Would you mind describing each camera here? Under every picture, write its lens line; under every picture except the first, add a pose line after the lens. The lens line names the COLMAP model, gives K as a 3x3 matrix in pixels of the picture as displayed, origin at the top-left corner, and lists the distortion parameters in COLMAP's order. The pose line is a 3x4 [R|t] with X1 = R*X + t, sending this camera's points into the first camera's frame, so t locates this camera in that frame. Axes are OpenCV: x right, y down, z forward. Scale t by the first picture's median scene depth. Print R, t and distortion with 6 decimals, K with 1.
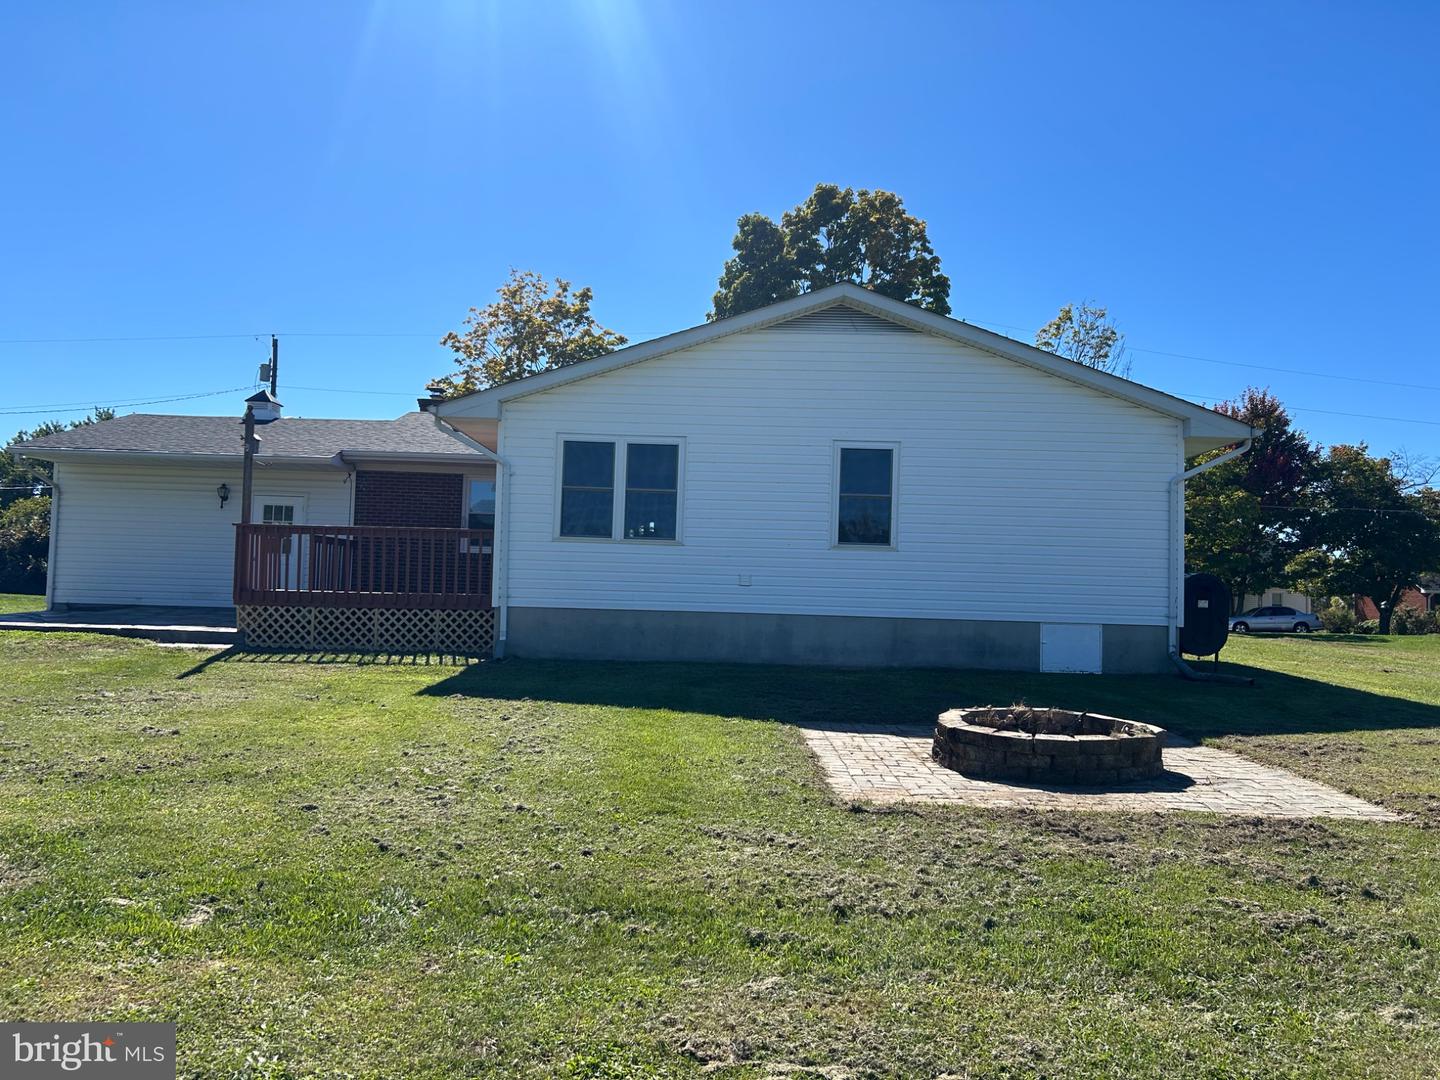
lens RADIAL K [[1081.9, 0, 715.6], [0, 1081.9, 533.1], [0, 0, 1]] dist [0.062654, -0.067087]
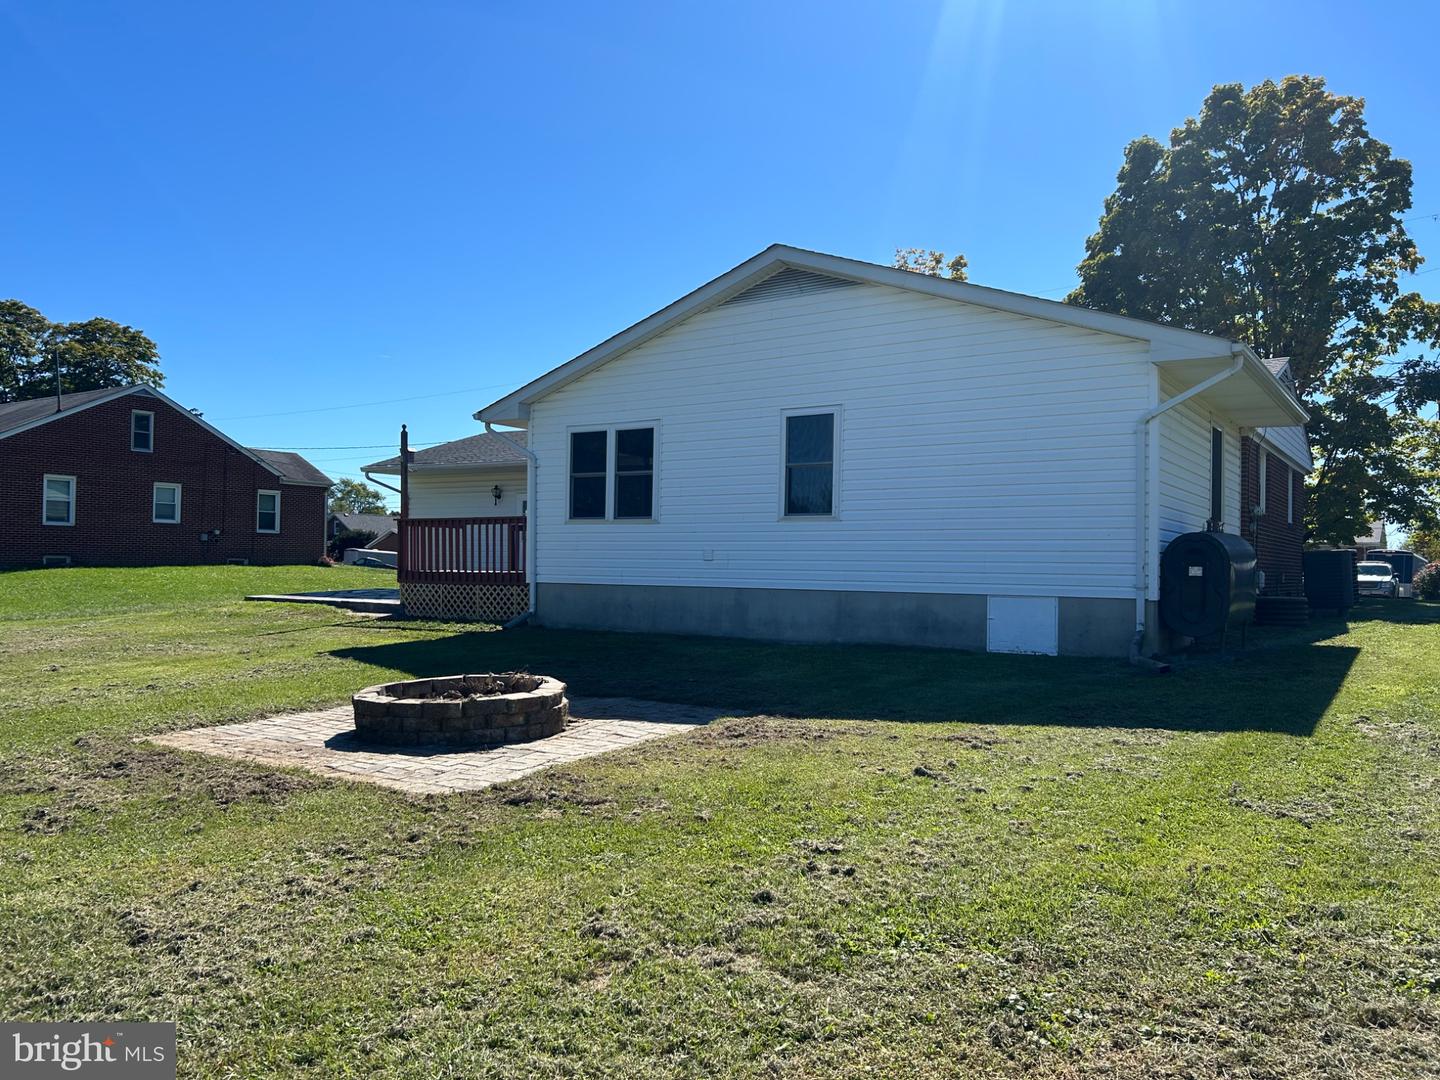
lens RADIAL K [[1082.9, 0, 722.0], [0, 1082.9, 541.2], [0, 0, 1]] dist [0.061747, -0.062477]
pose [[0.836190, -0.029515, -0.547645, 0.573638], [0.044339, 0.998920, 0.013864, 0.016300], [0.546645, -0.035875, 0.836596, 0.144854]]
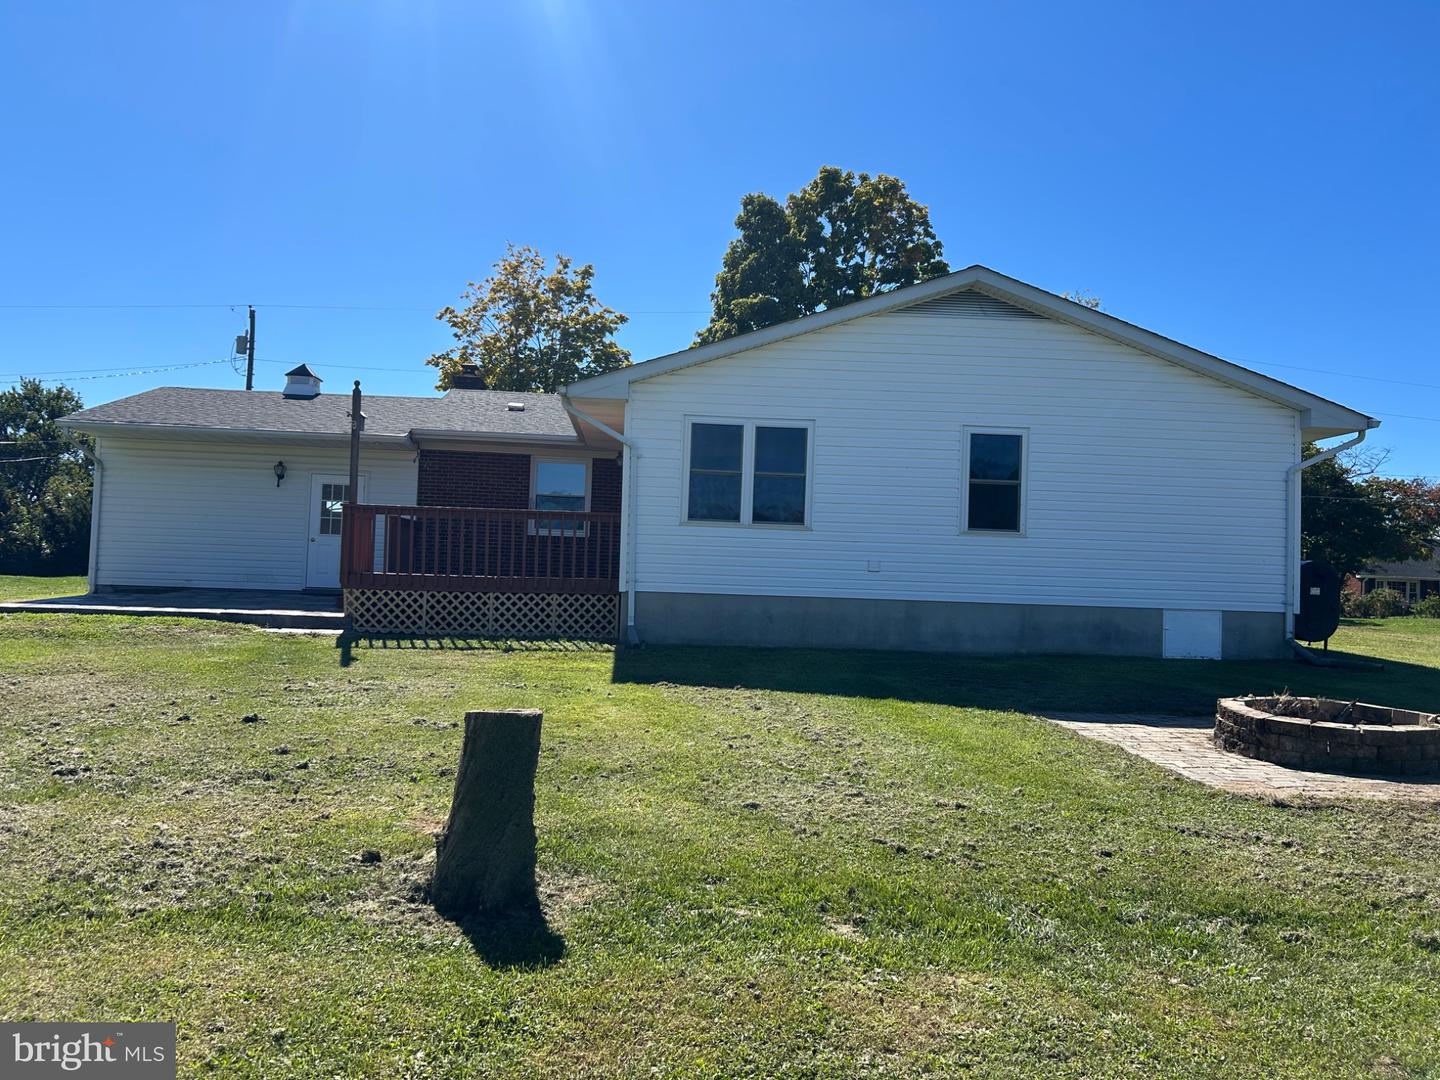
lens RADIAL K [[1081.9, 0, 715.6], [0, 1081.9, 533.1], [0, 0, 1]] dist [0.062654, -0.067087]
pose [[0.997359, 0.006957, 0.072298, -0.182067], [-0.008215, 0.999820, 0.017109, -0.002289], [-0.072166, -0.017658, 0.997236, 0.017939]]
